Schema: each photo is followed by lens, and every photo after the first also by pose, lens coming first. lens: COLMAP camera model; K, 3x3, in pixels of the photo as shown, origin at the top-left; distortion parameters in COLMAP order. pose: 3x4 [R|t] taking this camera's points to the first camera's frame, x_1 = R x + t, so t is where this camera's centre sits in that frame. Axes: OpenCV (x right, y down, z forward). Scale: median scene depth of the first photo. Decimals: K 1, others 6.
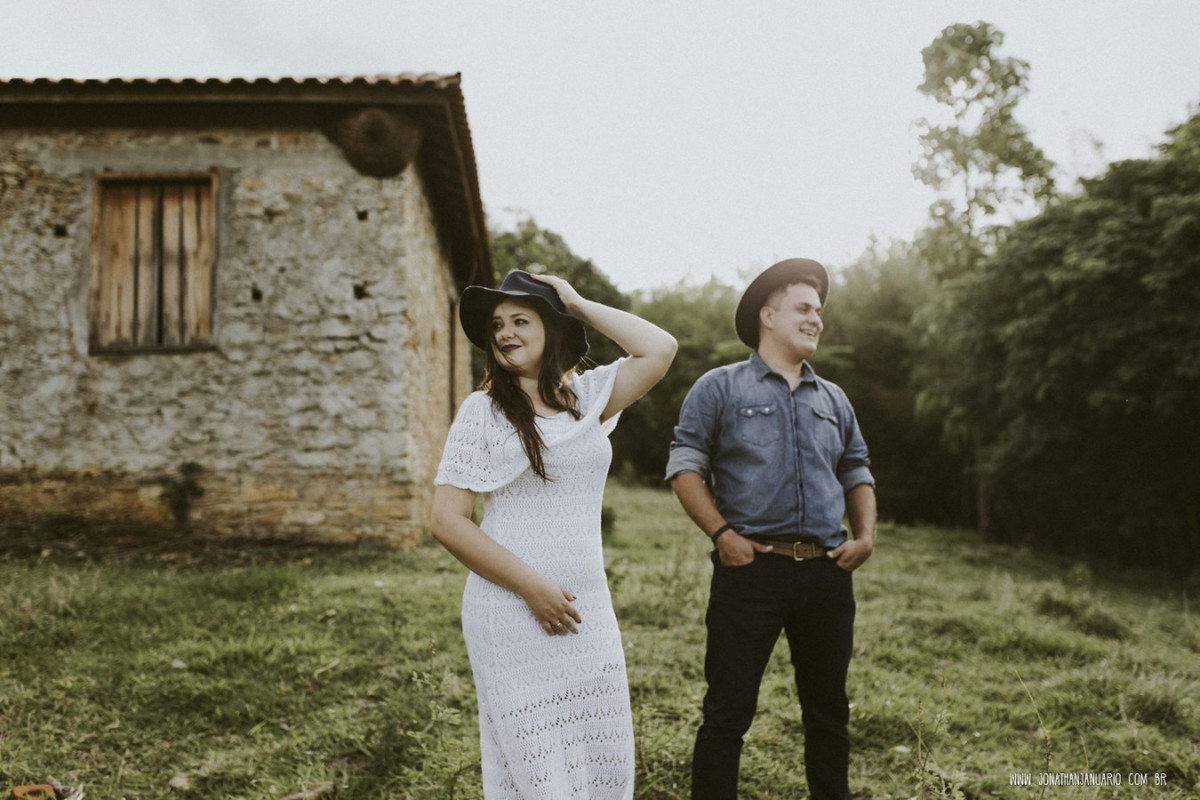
lens RADIAL K [[1173.4, 0, 600.0], [0, 1173.4, 400.0], [0, 0, 1]] dist [-0.010353, -0.009191]
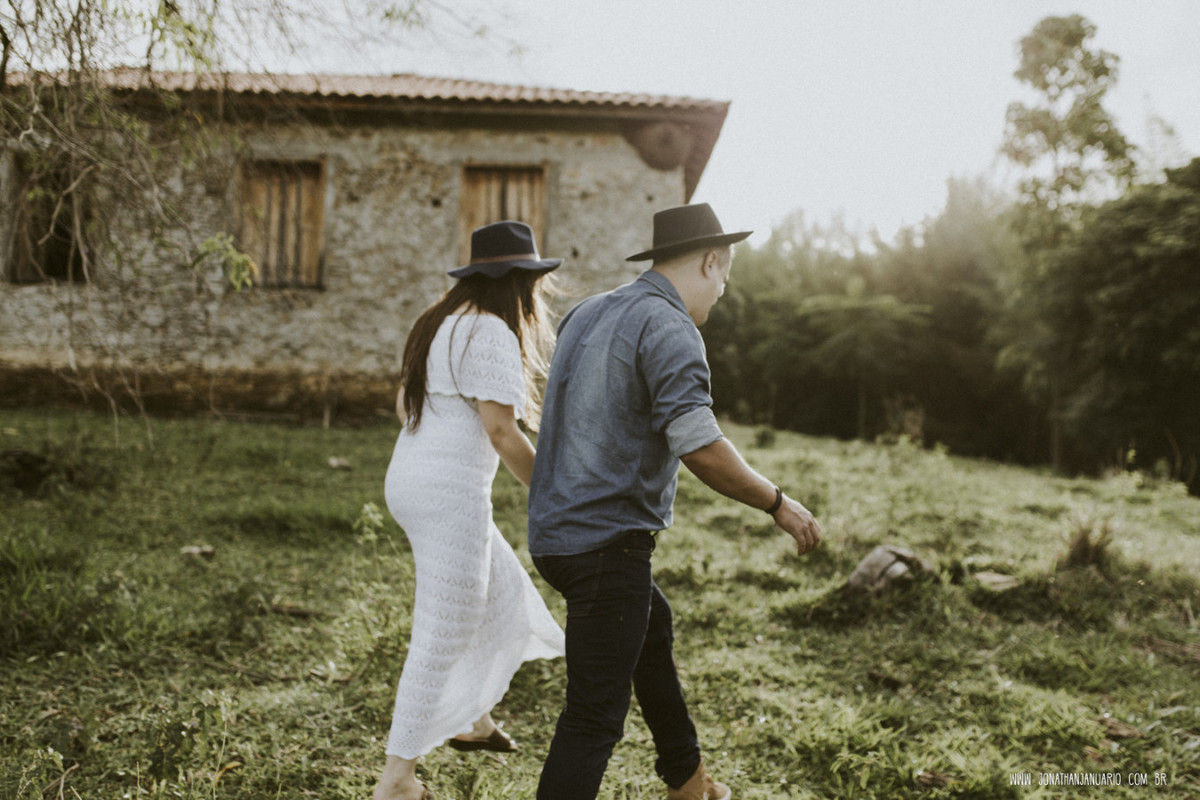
lens RADIAL K [[1203.8, 0, 582.1], [0, 1203.8, 400.6], [0, 0, 1]] dist [0.011514, -0.015712]
pose [[0.998756, 0.036688, -0.033766, -0.104236], [-0.035304, 0.998547, 0.040706, 0.012021], [0.035211, -0.039464, 0.998600, -0.198660]]
